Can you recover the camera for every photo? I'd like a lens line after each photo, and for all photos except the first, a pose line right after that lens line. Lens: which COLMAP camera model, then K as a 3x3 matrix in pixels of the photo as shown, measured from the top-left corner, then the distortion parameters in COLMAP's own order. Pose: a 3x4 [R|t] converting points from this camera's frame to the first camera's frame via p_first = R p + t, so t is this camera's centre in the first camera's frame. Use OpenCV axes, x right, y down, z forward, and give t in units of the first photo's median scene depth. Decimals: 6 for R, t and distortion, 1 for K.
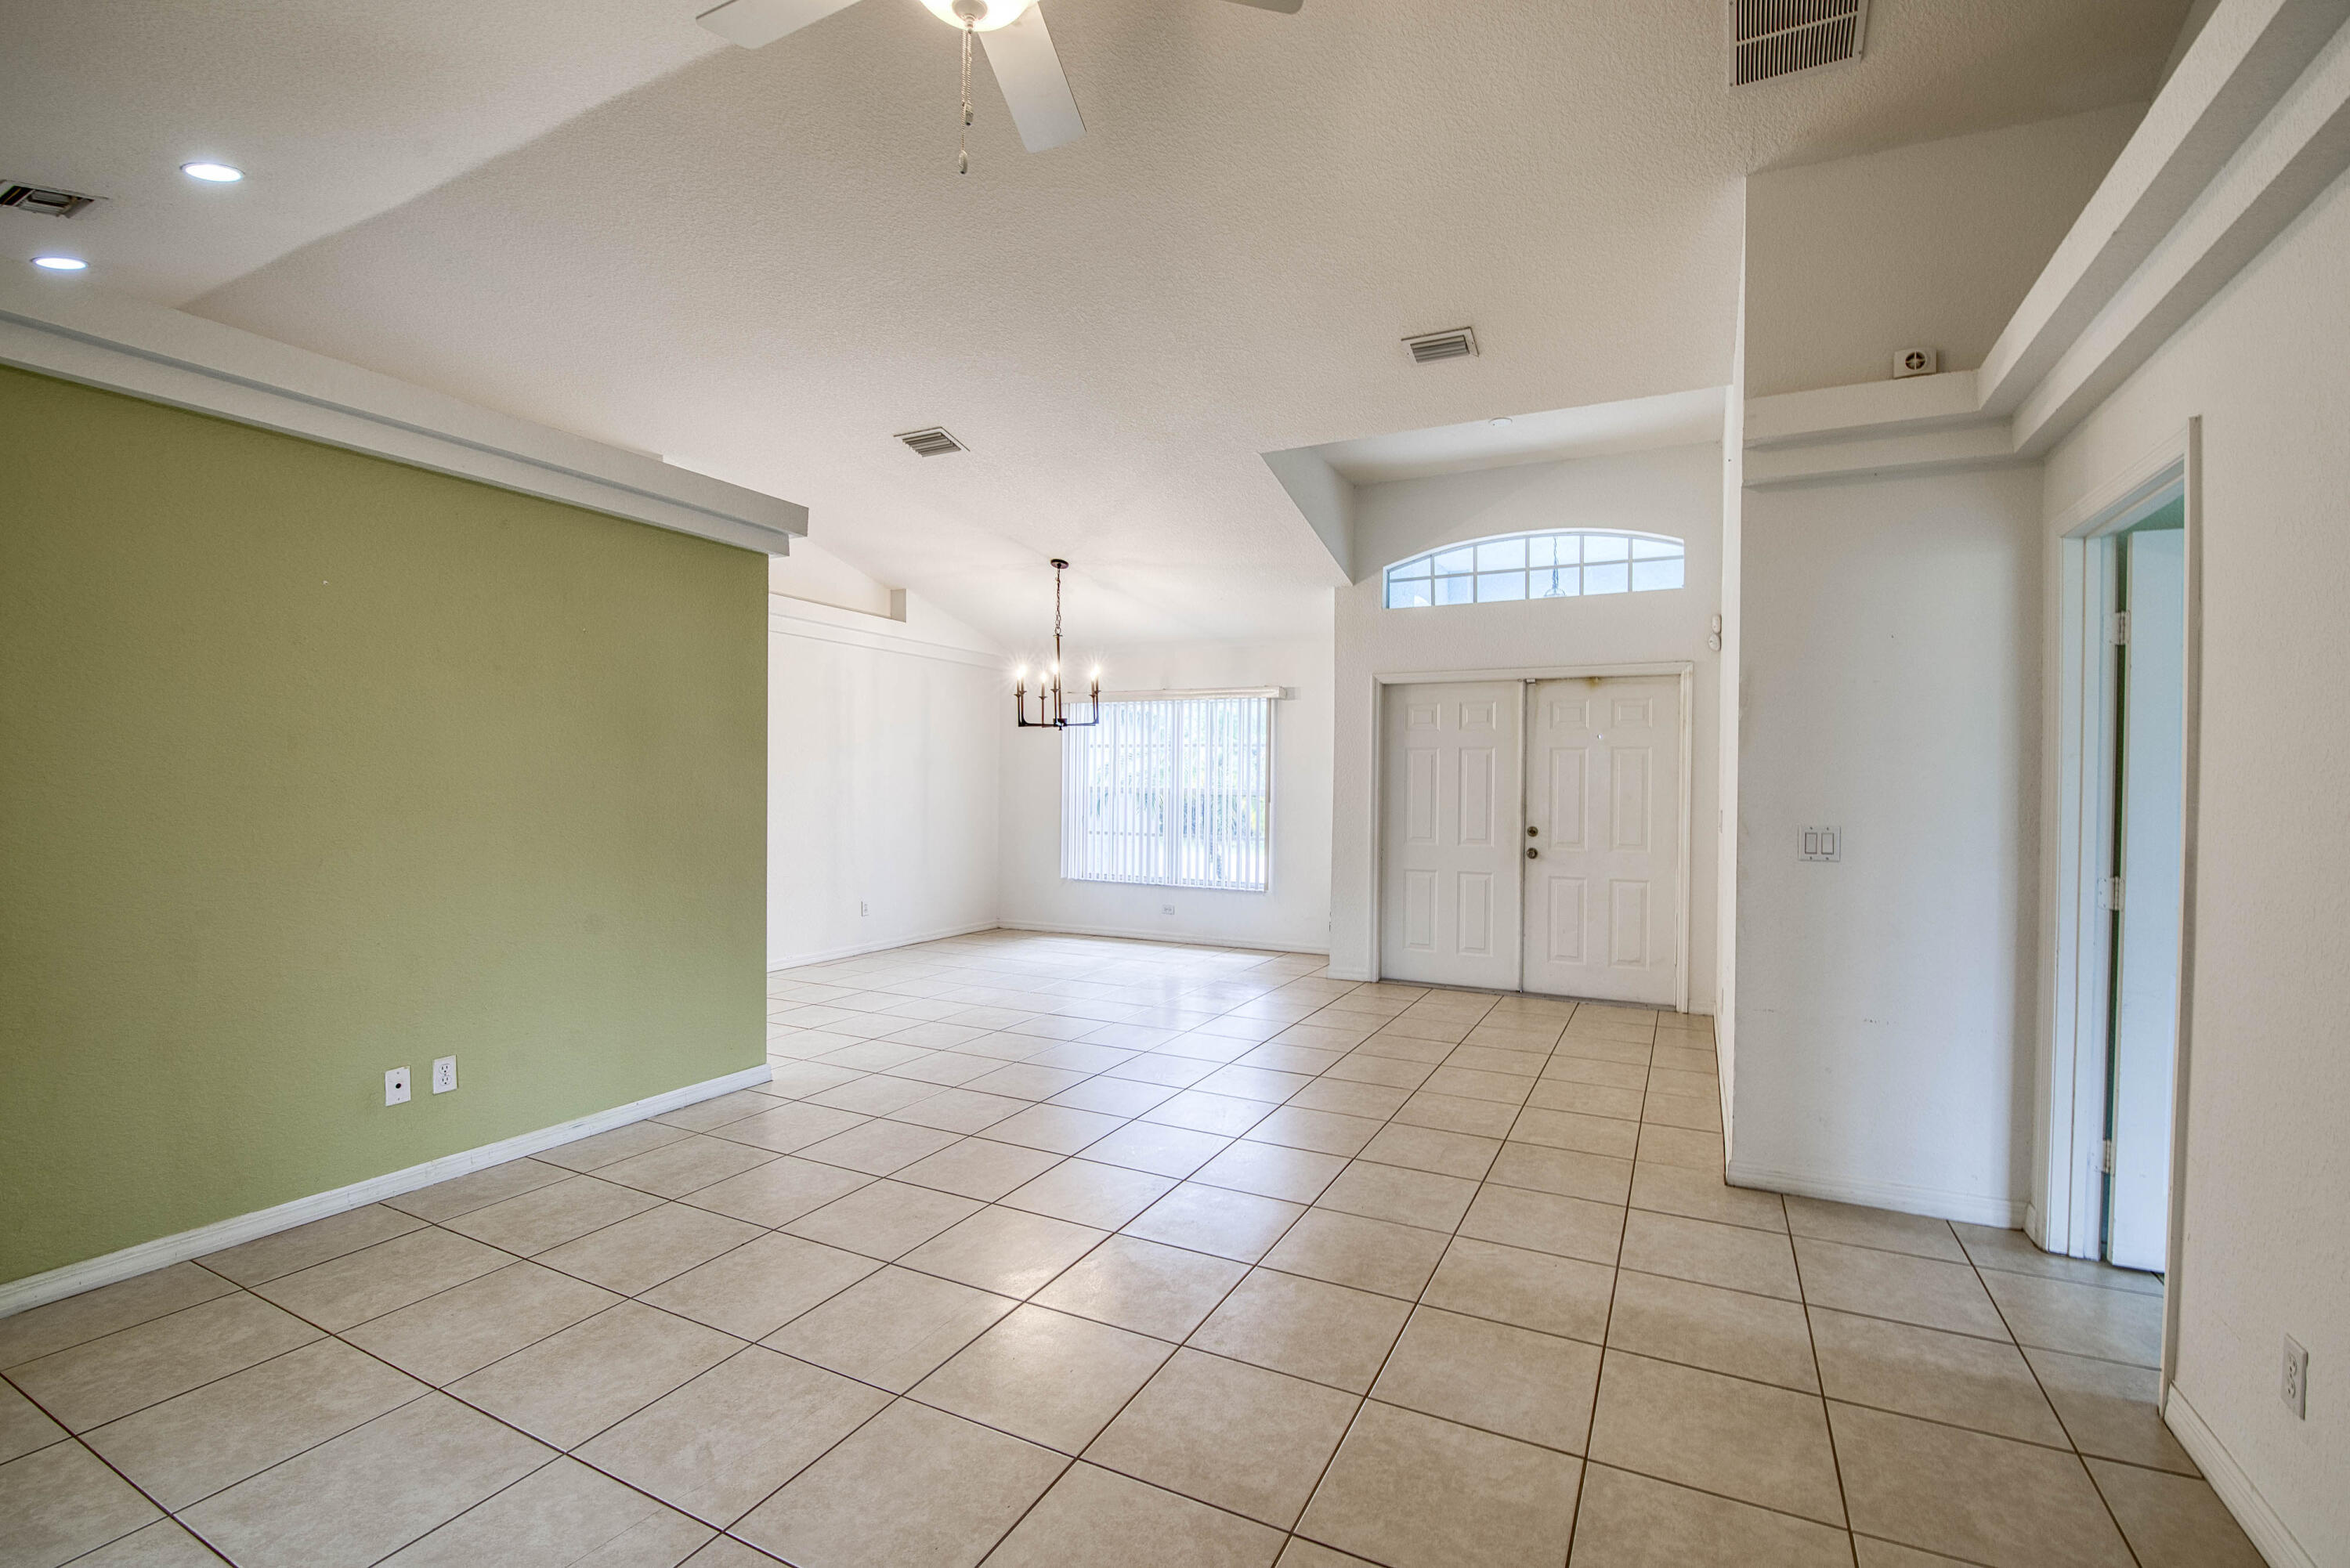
lens RADIAL K [[1010.0, 0, 1201.9], [0, 1010.0, 795.4], [0, 0, 1]] dist [-0.002622, -0.010113]
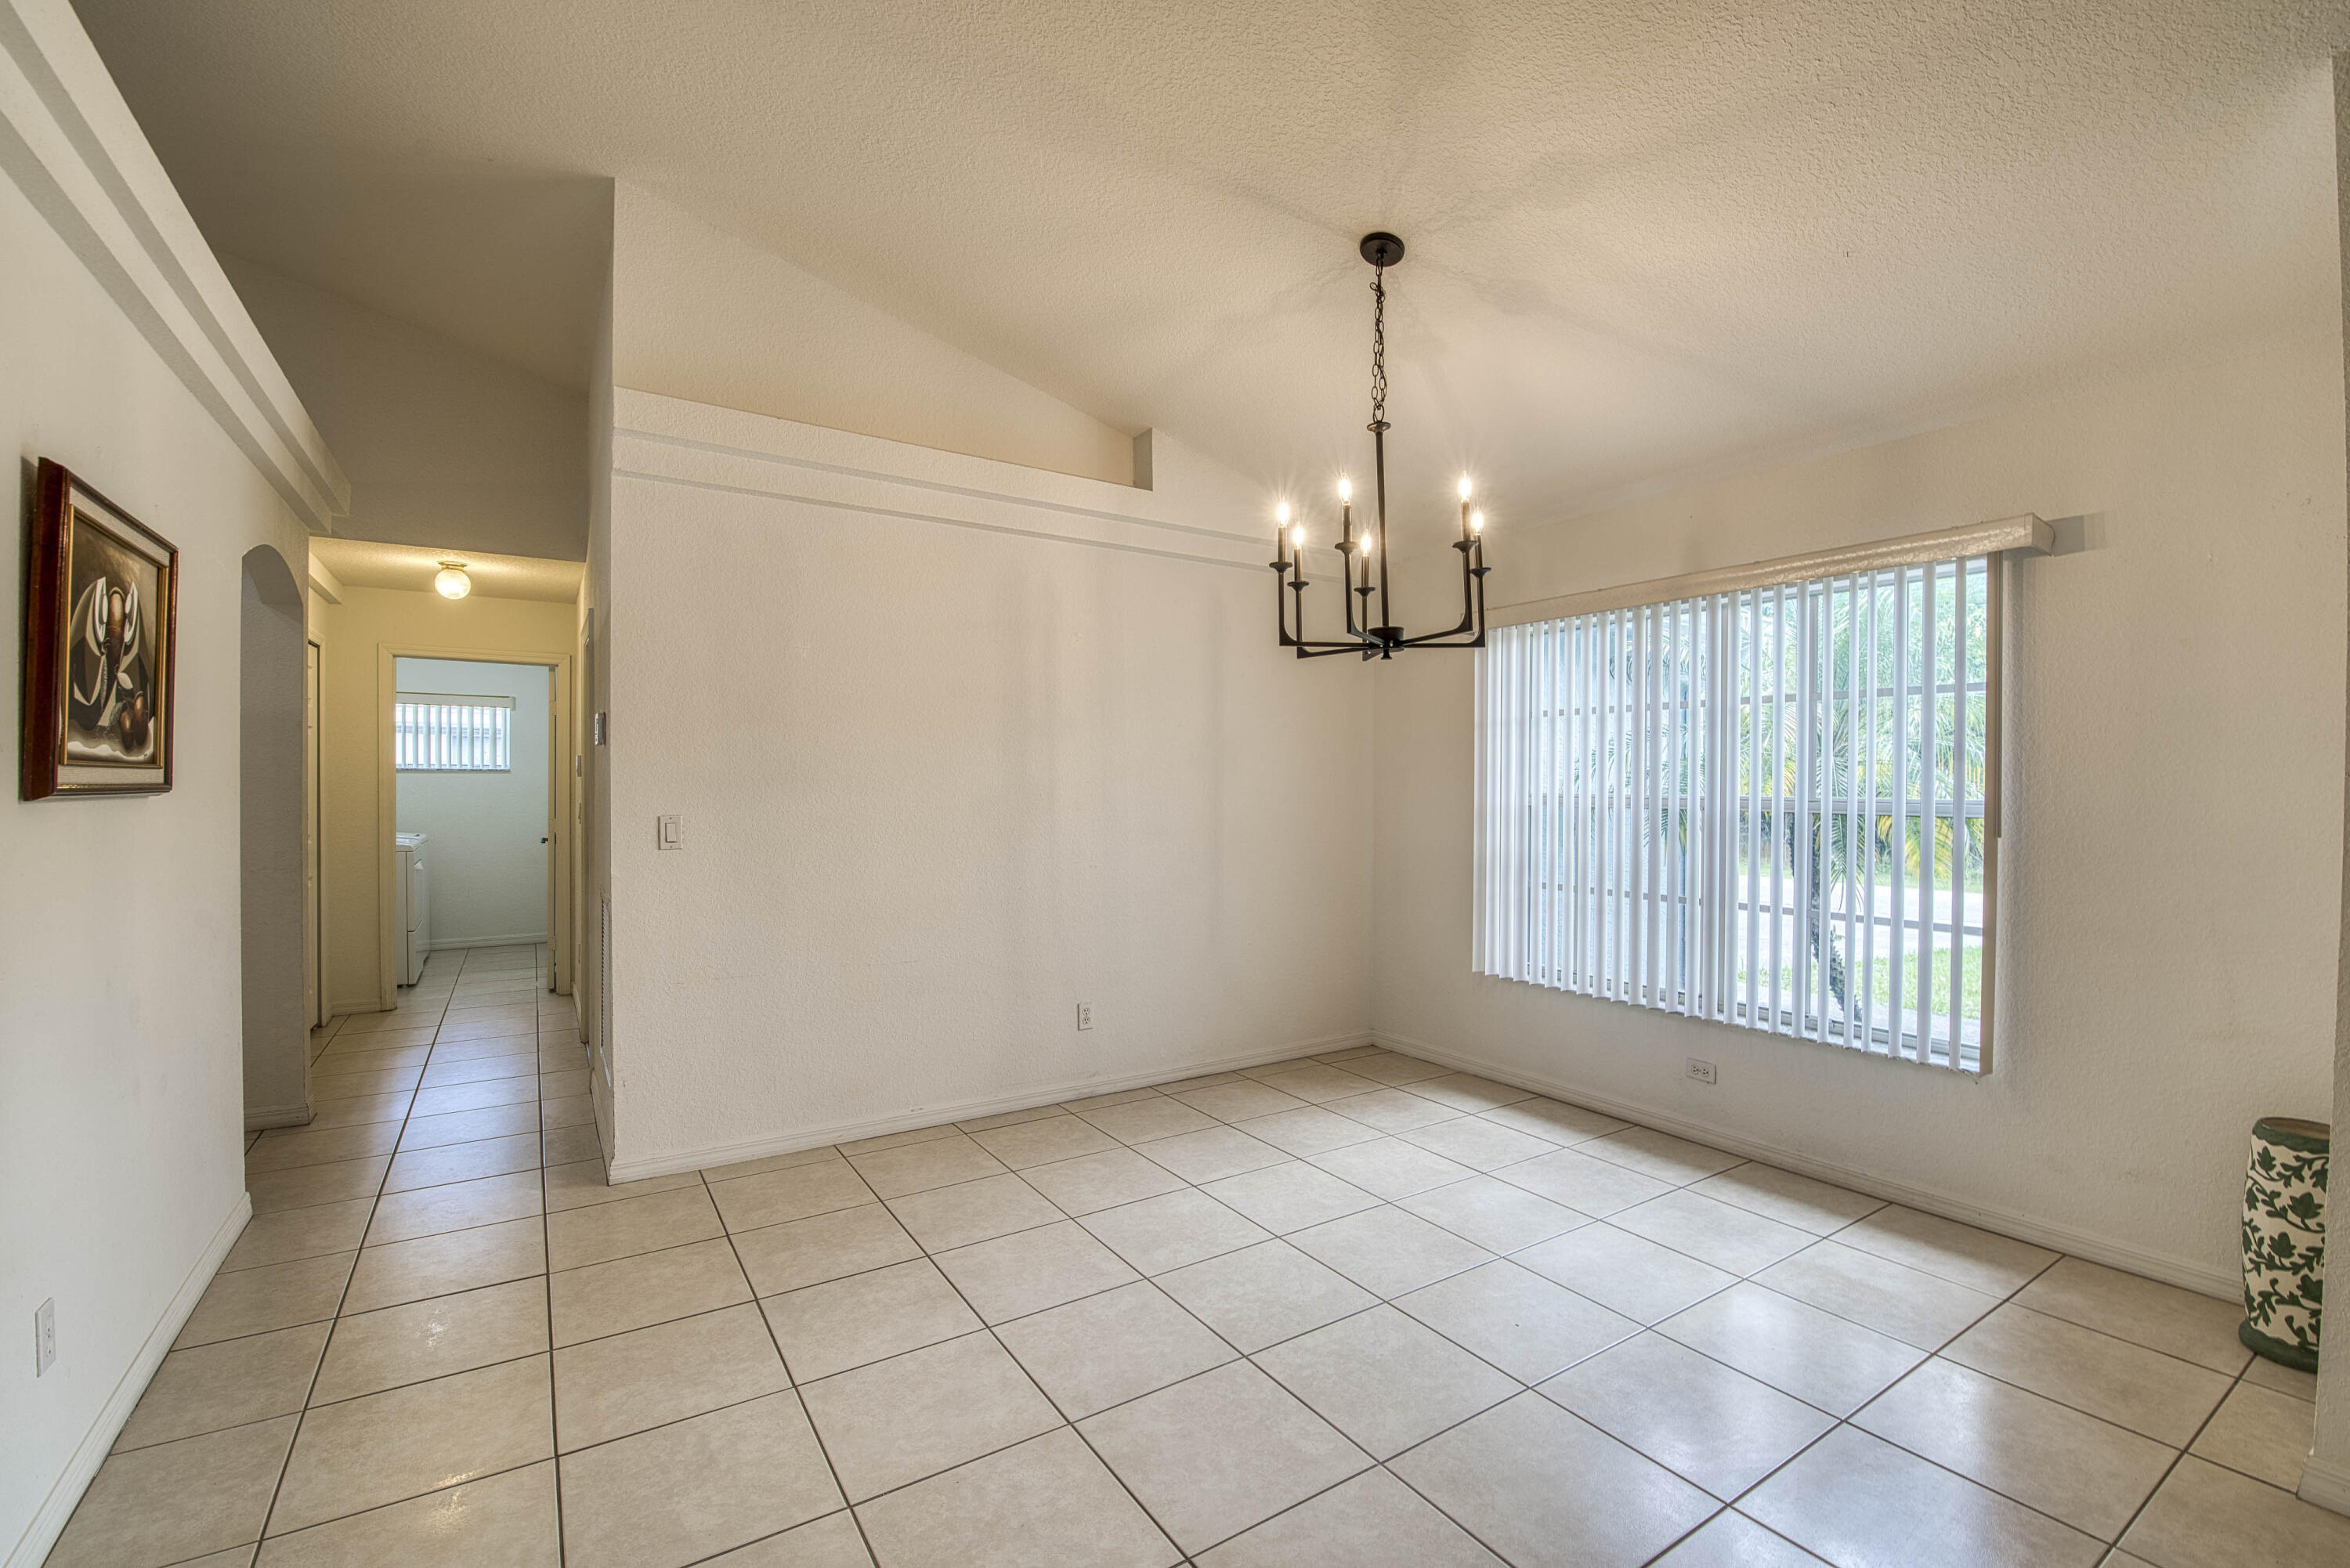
lens RADIAL K [[1009.3, 0, 1199.3], [0, 1009.3, 784.5], [0, 0, 1]] dist [0.000427, -0.000037]
pose [[0.868282, -0.004523, -0.496050, -0.004640], [-0.000917, 0.999942, -0.010722, -0.008793], [0.496069, 0.009765, 0.868228, 0.522770]]
